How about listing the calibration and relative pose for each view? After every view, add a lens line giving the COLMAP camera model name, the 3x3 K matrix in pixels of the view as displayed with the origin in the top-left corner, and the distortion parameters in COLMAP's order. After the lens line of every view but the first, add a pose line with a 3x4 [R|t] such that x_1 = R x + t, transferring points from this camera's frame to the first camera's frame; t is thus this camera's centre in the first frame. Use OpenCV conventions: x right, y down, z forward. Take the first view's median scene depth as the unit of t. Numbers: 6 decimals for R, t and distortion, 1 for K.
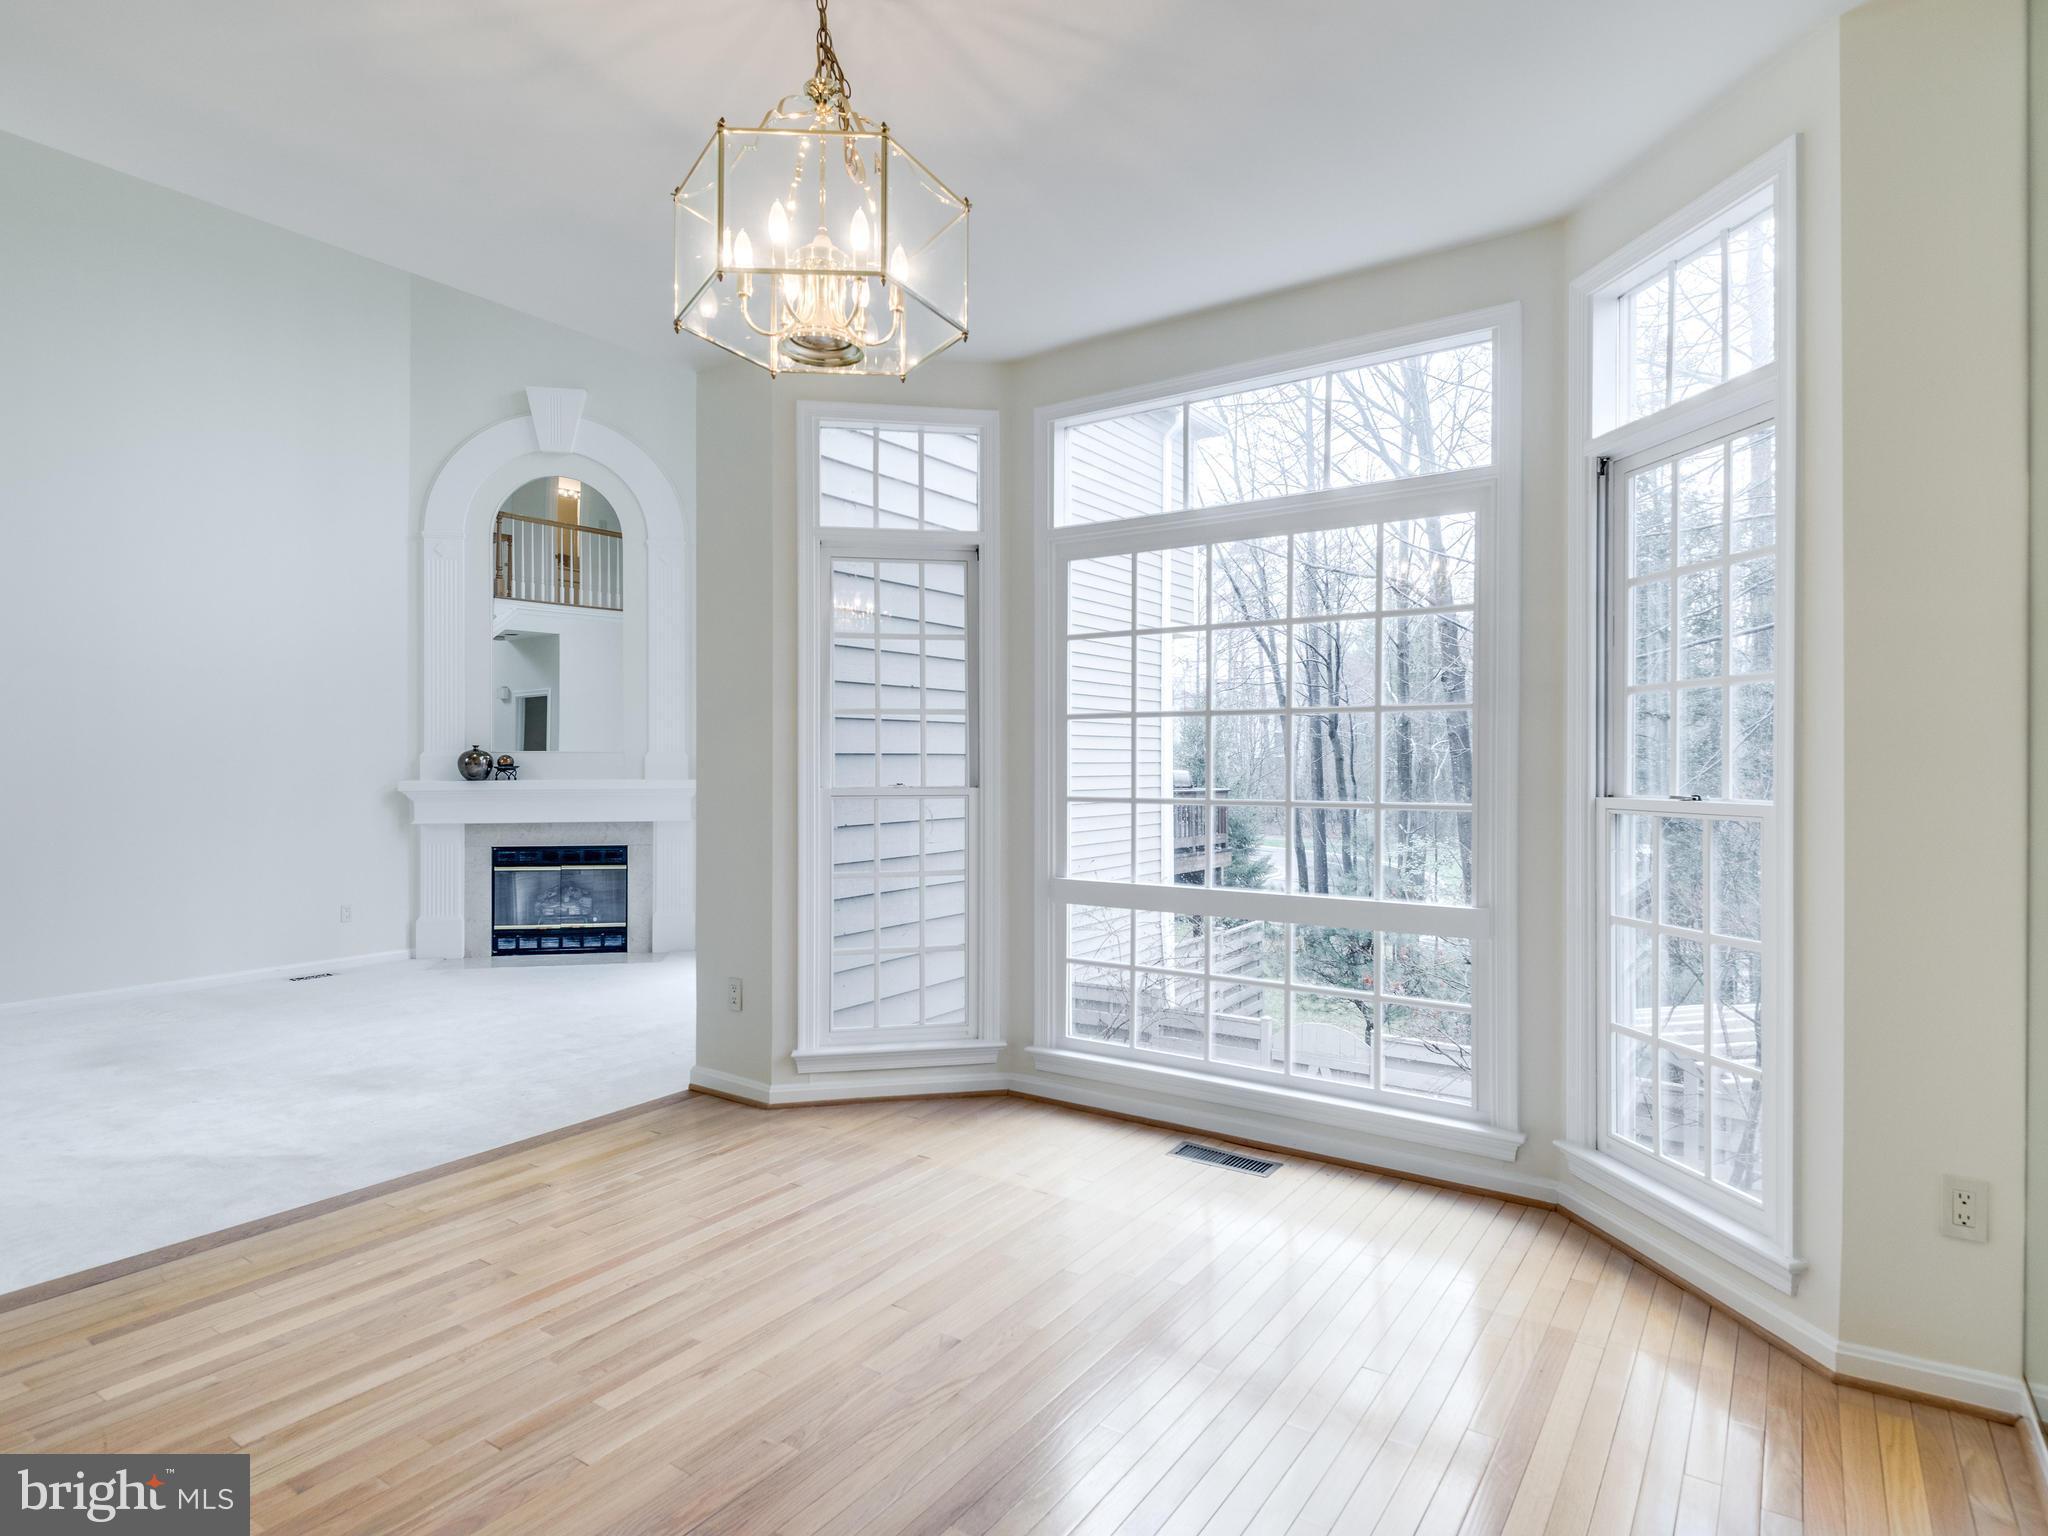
lens RADIAL K [[1133.5, 0, 1062.6], [0, 1133.5, 769.0], [0, 0, 1]] dist [0.036516, -0.025331]
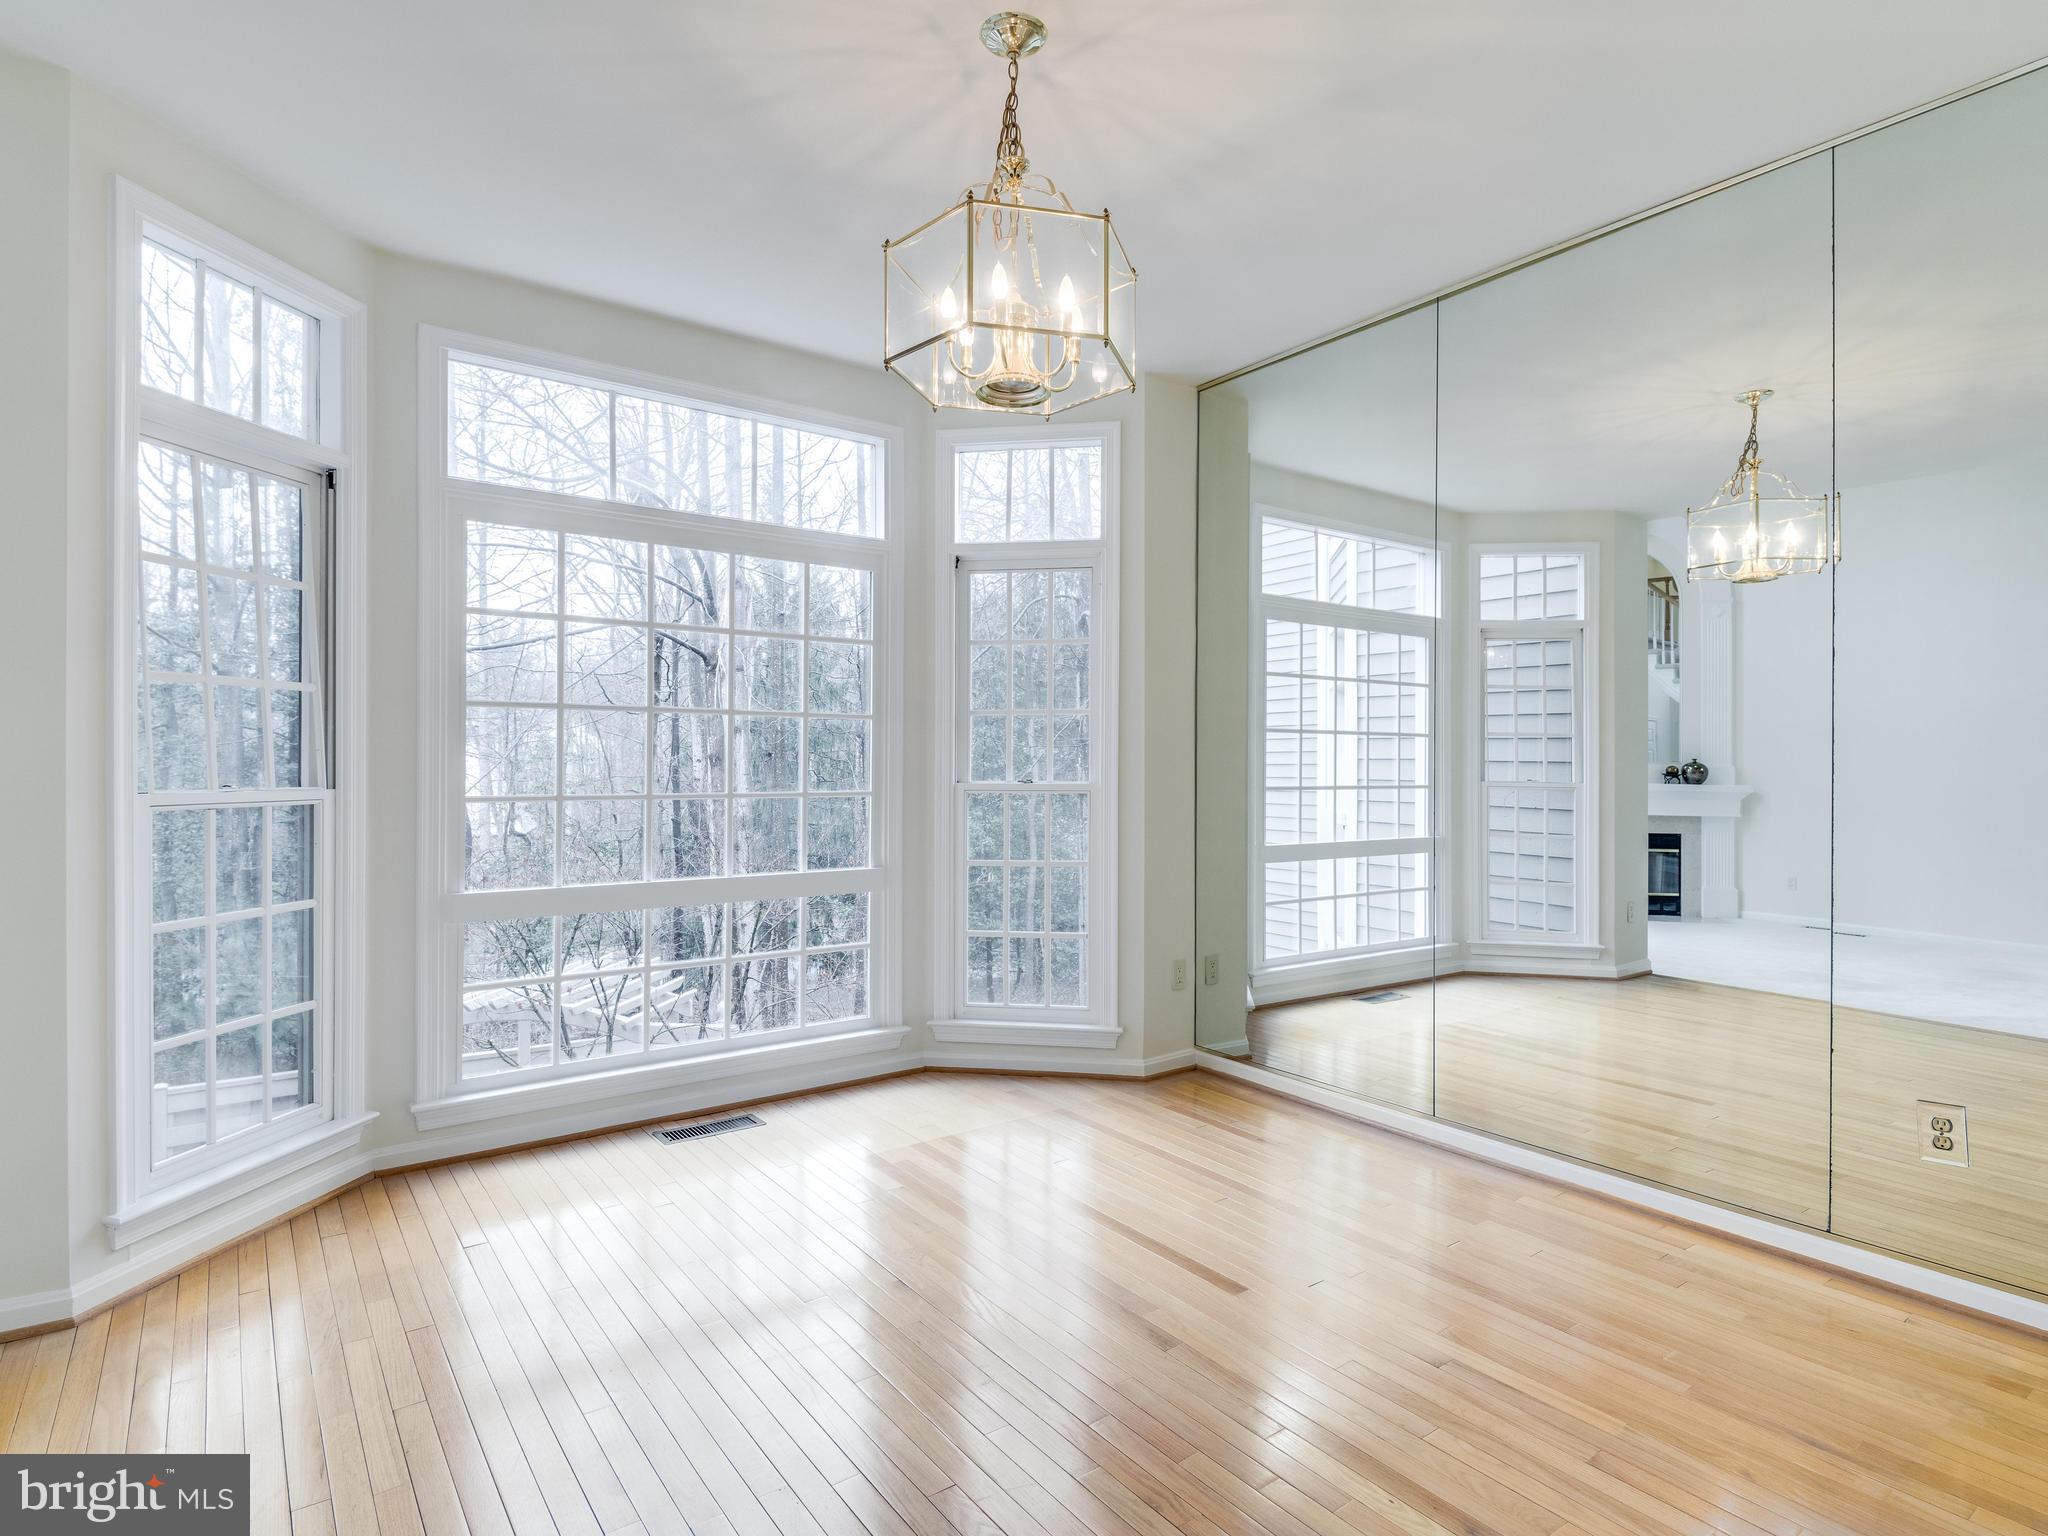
lens RADIAL K [[1079.2, 0, 1043.7], [0, 1079.2, 771.1], [0, 0, 1]] dist [0.041543, -0.019774]
pose [[0.328586, 0.002914, 0.944470, -0.743182], [0.007295, 0.999958, -0.005624, 0.016711], [-0.944446, 0.008738, 0.328550, 0.382253]]
